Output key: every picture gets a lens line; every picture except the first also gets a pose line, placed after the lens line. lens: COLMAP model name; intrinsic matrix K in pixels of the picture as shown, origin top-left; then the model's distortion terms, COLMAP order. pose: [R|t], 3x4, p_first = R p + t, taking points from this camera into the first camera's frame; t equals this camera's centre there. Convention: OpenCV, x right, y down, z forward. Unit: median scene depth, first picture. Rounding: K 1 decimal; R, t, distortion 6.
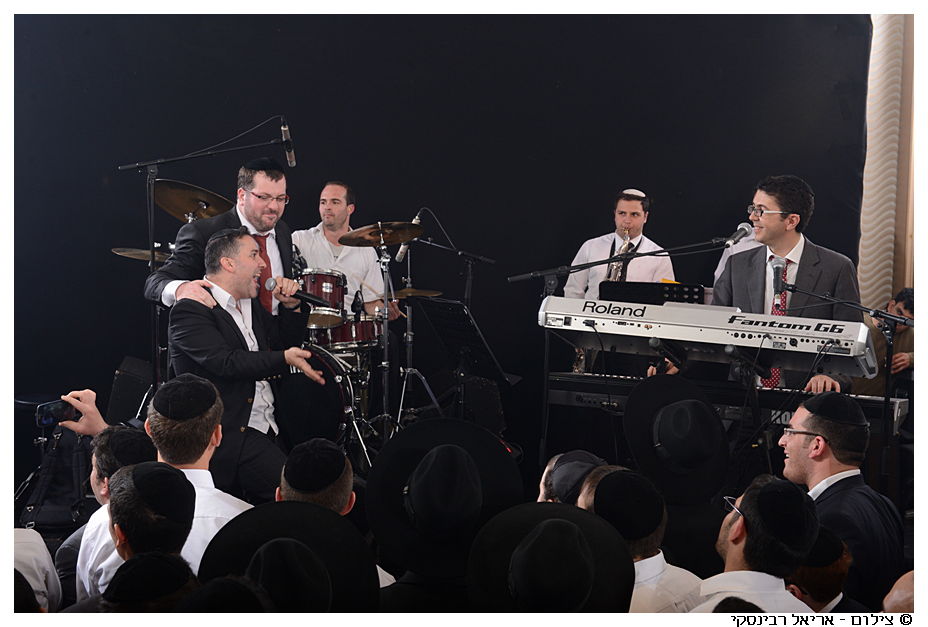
lens RADIAL K [[1599.0, 0, 463.0], [0, 1599.0, 313.3], [0, 0, 1]] dist [-0.021474, 0.000000]
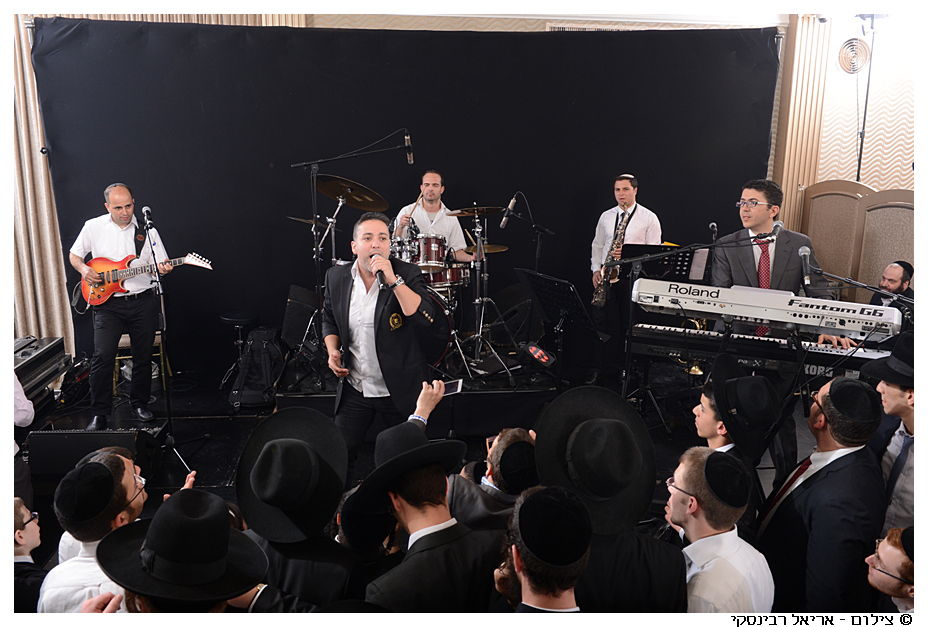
lens RADIAL K [[755.8, 0, 465.9], [0, 755.8, 313.1], [0, 0, 1]] dist [-0.037590, 0.004995]
pose [[0.998223, -0.007398, 0.059133, -0.127916], [-0.001087, 0.989840, 0.142180, -0.071932], [-0.059584, -0.141991, 0.988073, 0.397647]]
